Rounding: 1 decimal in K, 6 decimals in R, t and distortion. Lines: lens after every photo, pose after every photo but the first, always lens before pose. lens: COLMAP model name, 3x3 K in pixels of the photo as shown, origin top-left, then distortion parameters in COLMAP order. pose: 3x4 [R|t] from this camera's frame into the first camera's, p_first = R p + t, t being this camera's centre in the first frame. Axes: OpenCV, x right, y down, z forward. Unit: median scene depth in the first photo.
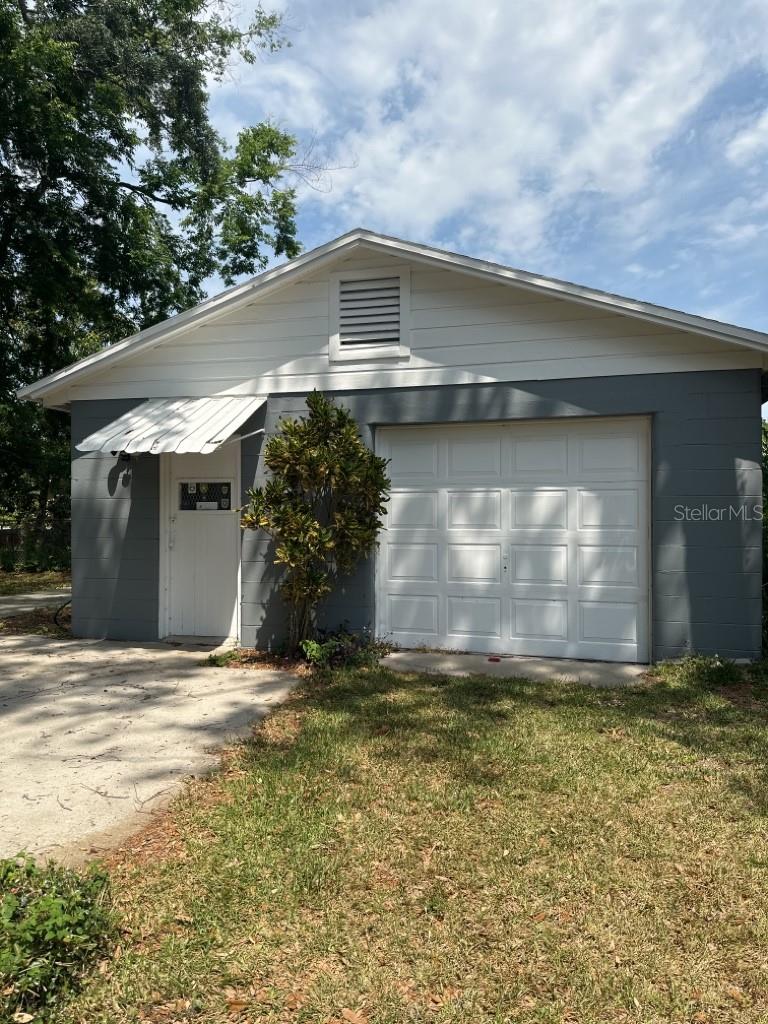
lens RADIAL K [[716.9, 0, 384.0], [0, 716.9, 512.0], [0, 0, 1]] dist [0.139082, -0.199613]
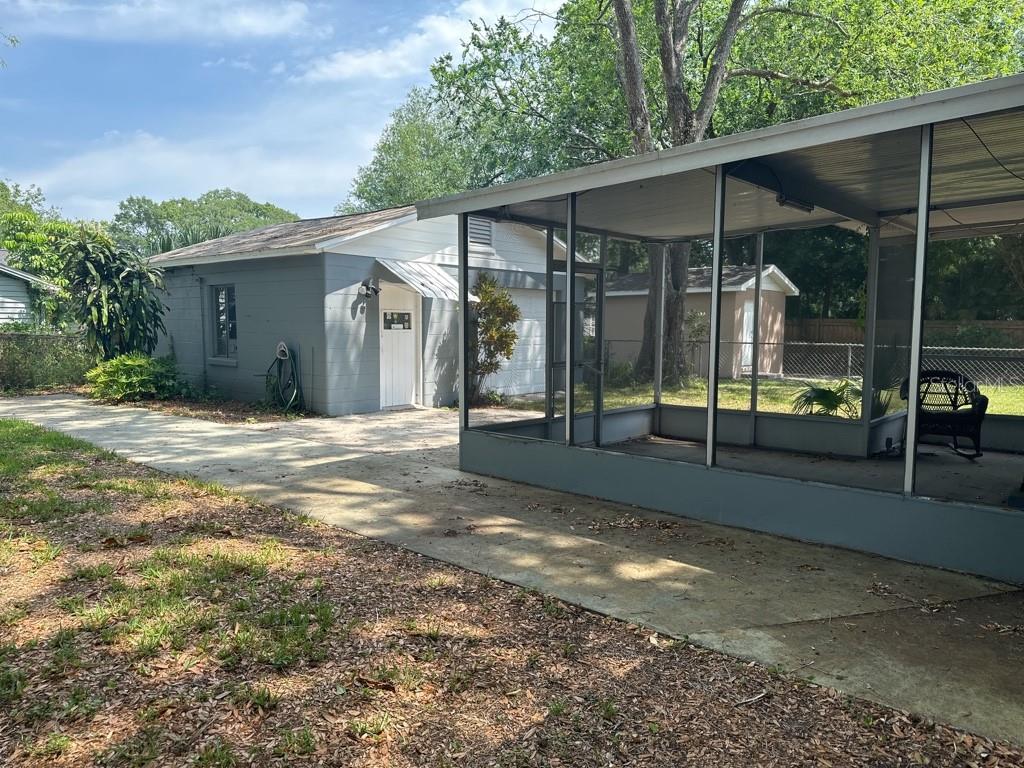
lens RADIAL K [[716.9, 0, 513.9], [0, 716.9, 391.5], [0, 0, 1]] dist [0.139082, -0.199613]
pose [[0.426558, -0.082038, 0.900732, -1.627971], [-0.005711, 0.995614, 0.093384, -0.016660], [-0.904442, -0.044977, 0.424218, 0.063475]]
